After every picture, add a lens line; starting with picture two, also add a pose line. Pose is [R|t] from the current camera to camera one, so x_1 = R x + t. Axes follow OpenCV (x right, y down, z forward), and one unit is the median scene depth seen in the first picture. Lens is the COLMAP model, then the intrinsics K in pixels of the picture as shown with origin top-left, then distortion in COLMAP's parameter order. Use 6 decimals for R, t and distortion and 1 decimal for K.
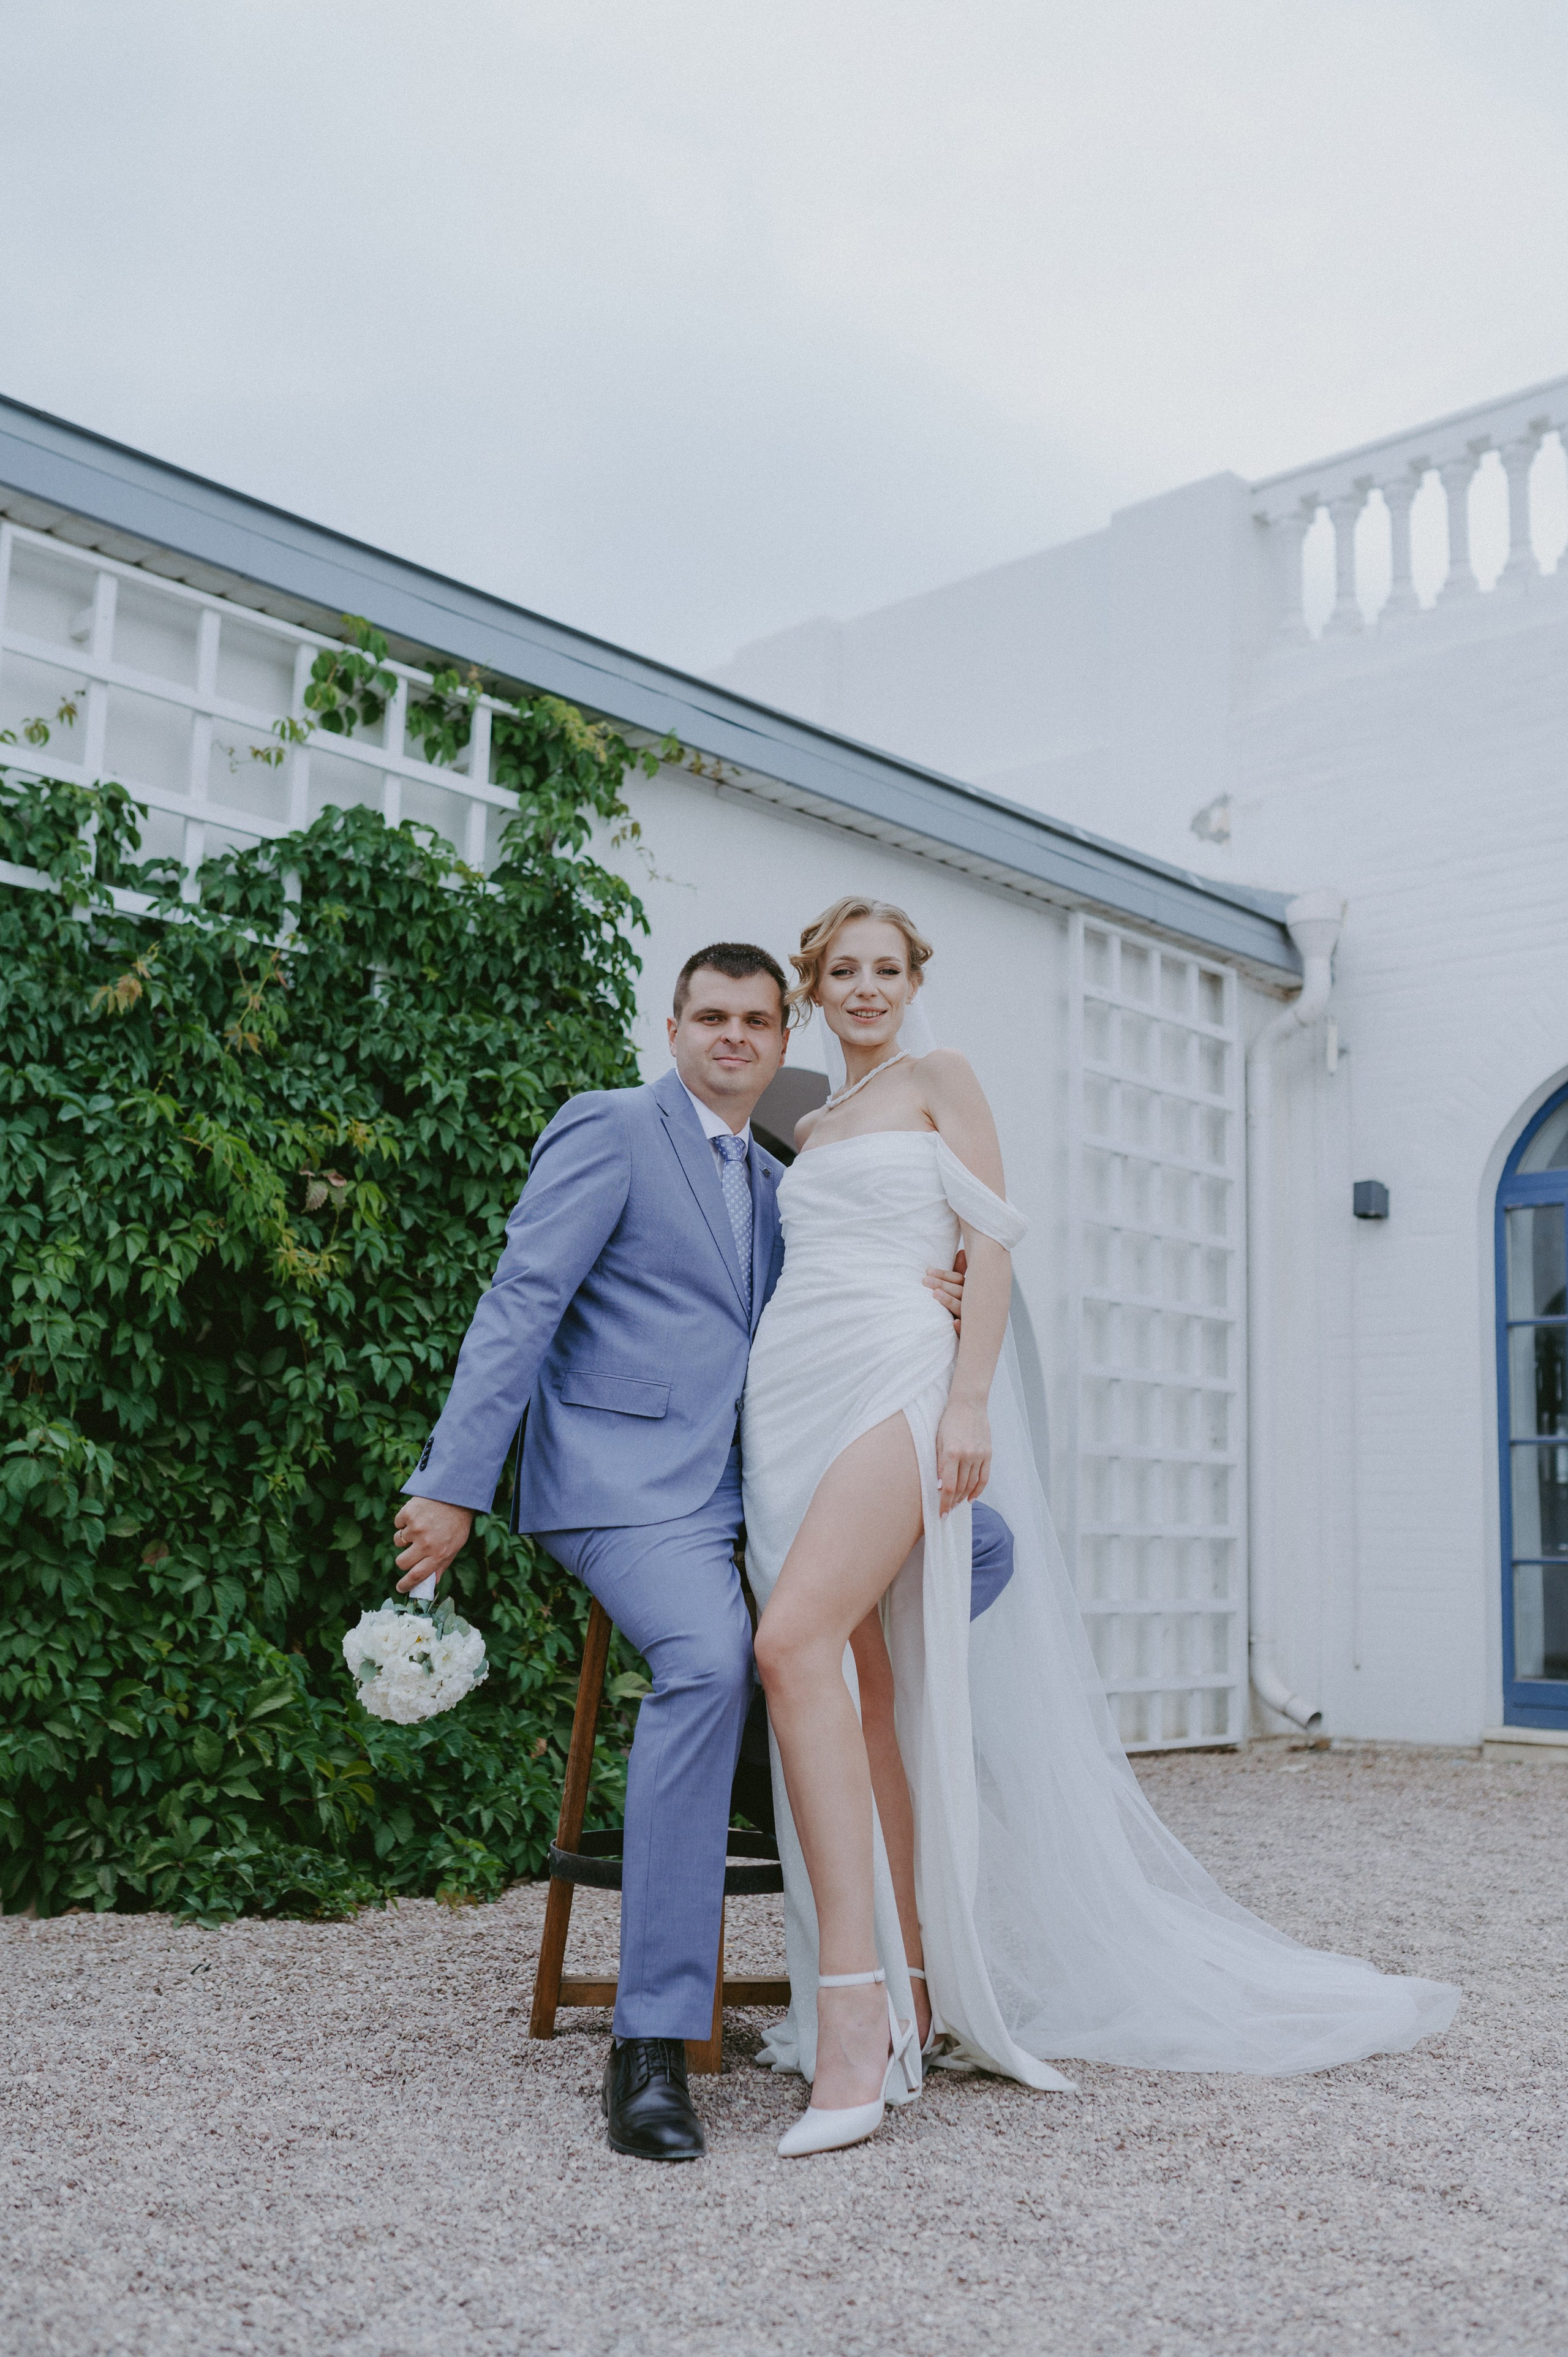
lens RADIAL K [[2340.5, 0, 861.5], [0, 2340.5, 1199.1], [0, 0, 1]] dist [-0.023739, 0.000000]
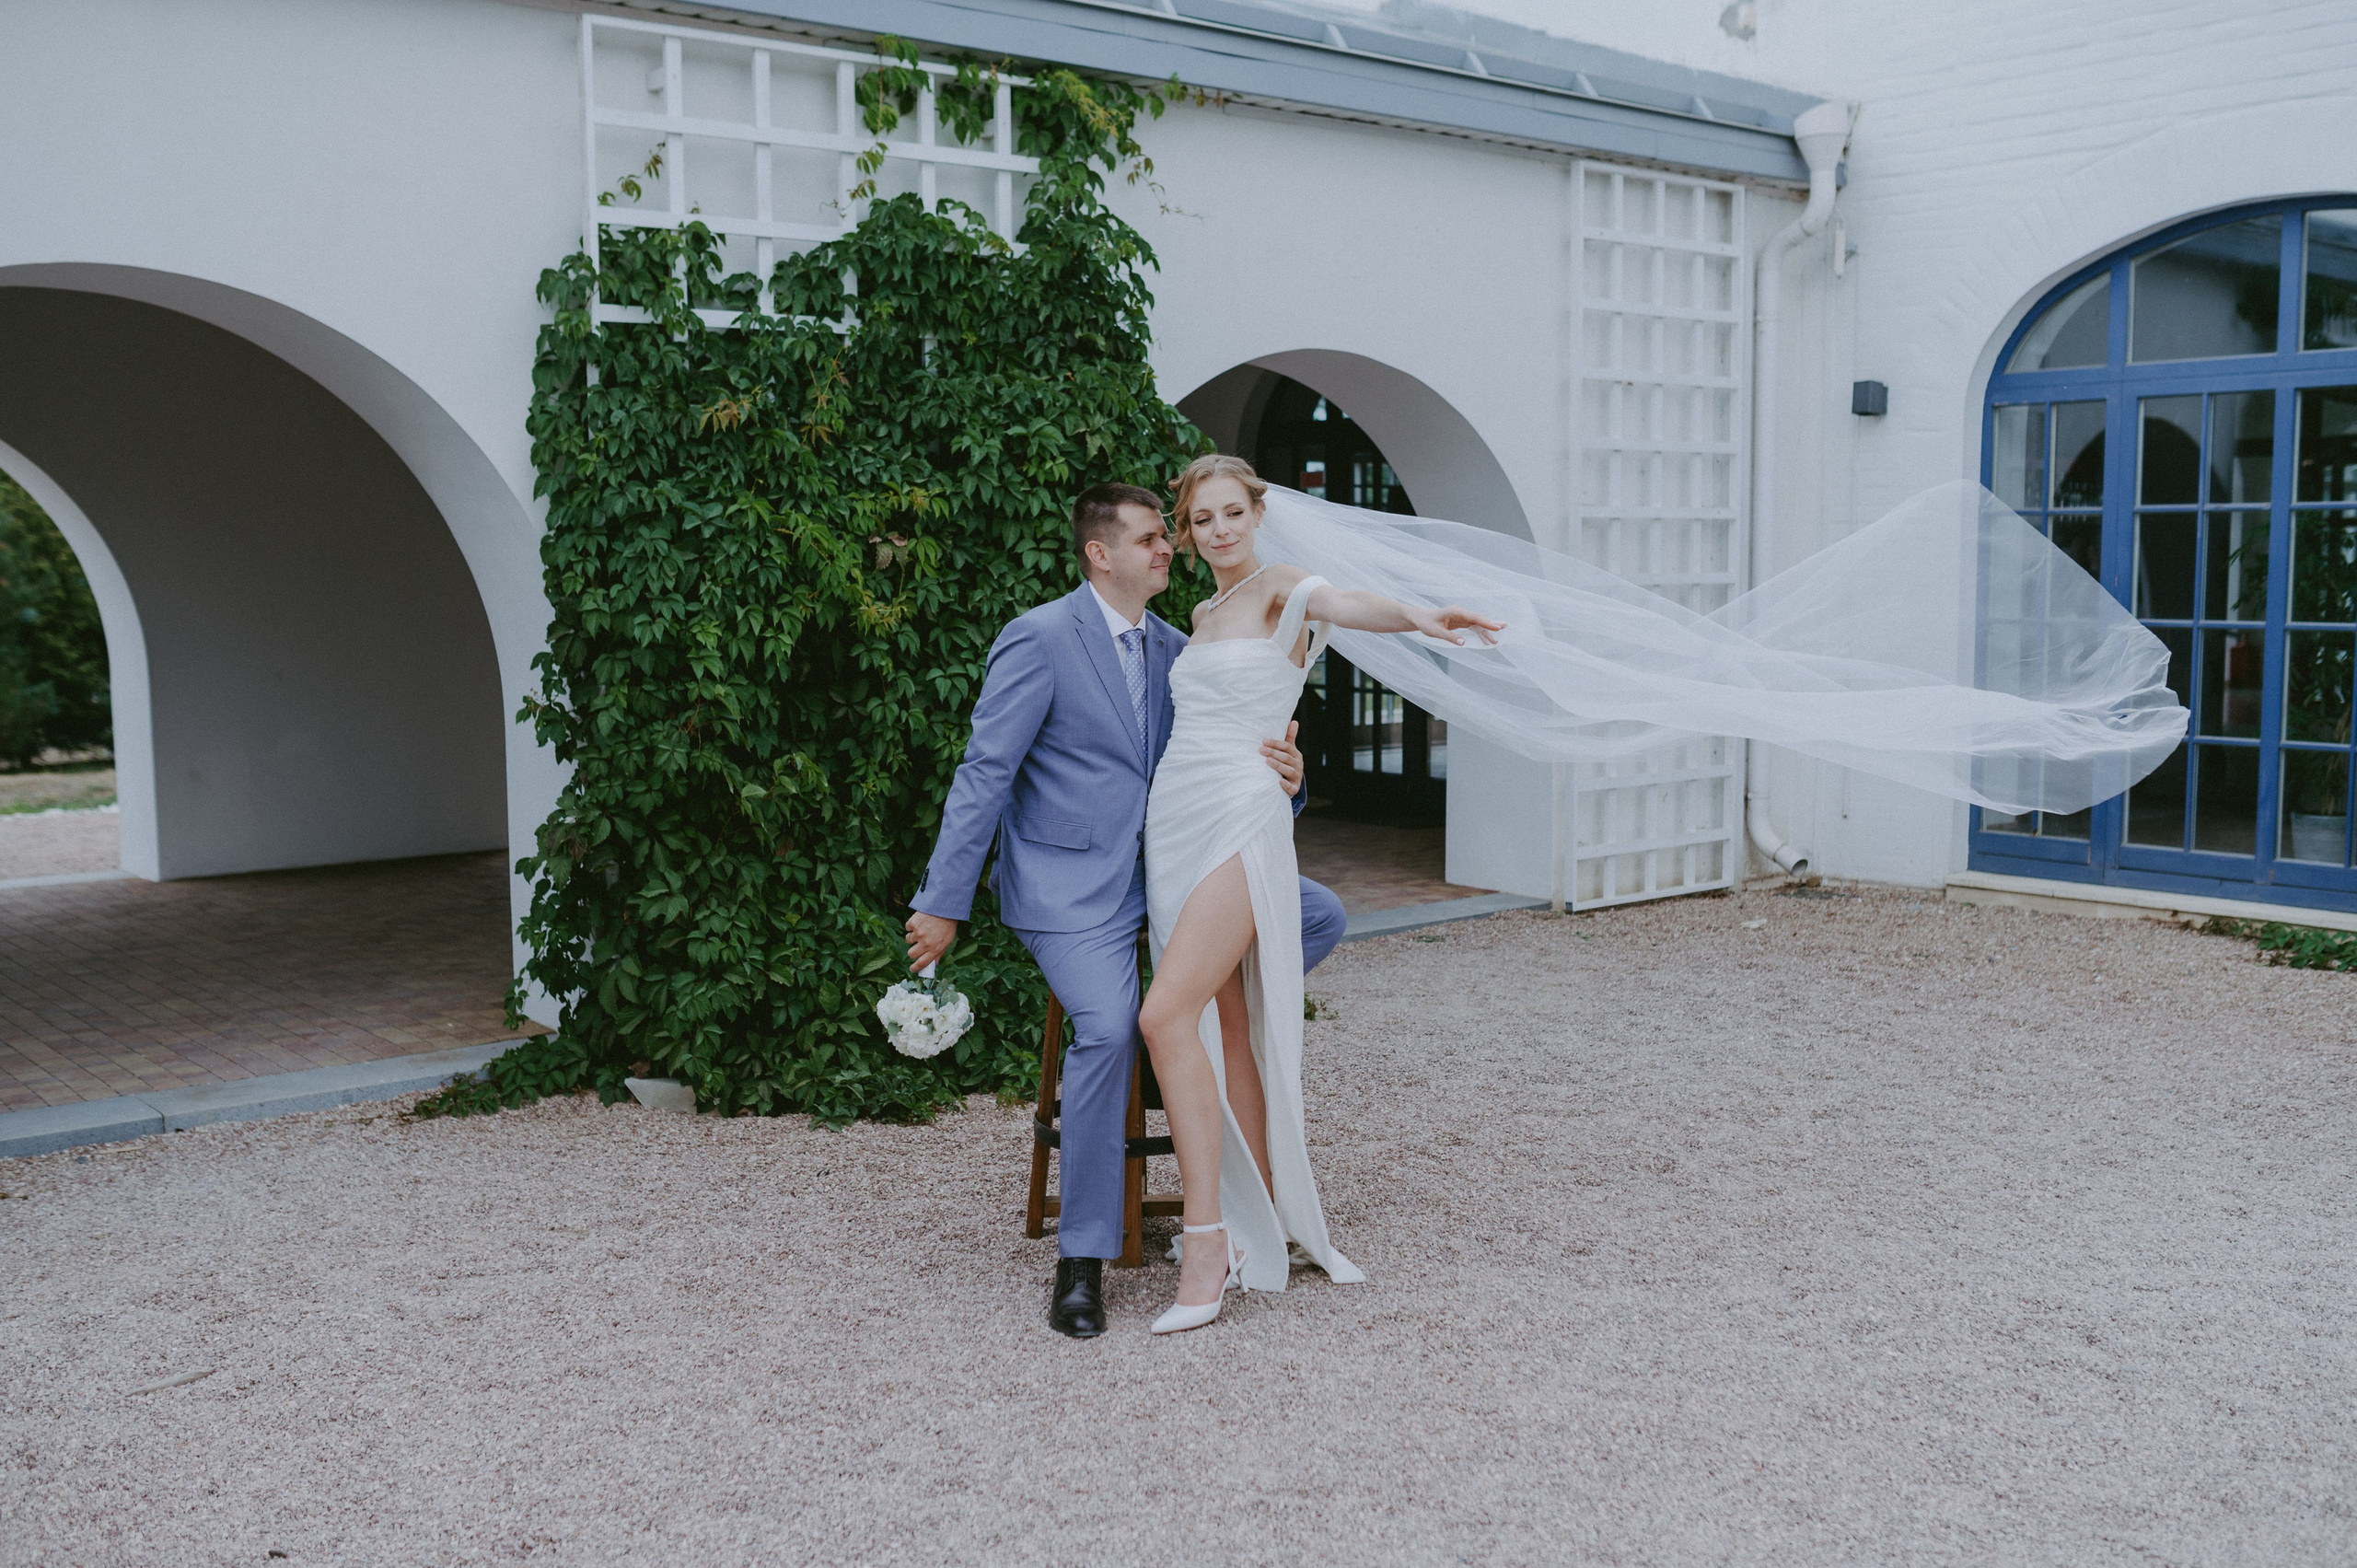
lens RADIAL K [[2451.4, 0, 1289.2], [0, 2451.4, 827.1], [0, 0, 1]] dist [-0.021420, 0.000000]
pose [[0.992693, -0.008455, -0.120373, 0.137469], [0.040542, 0.962923, 0.266711, -0.196022], [0.113655, -0.269642, 0.956230, -0.272232]]
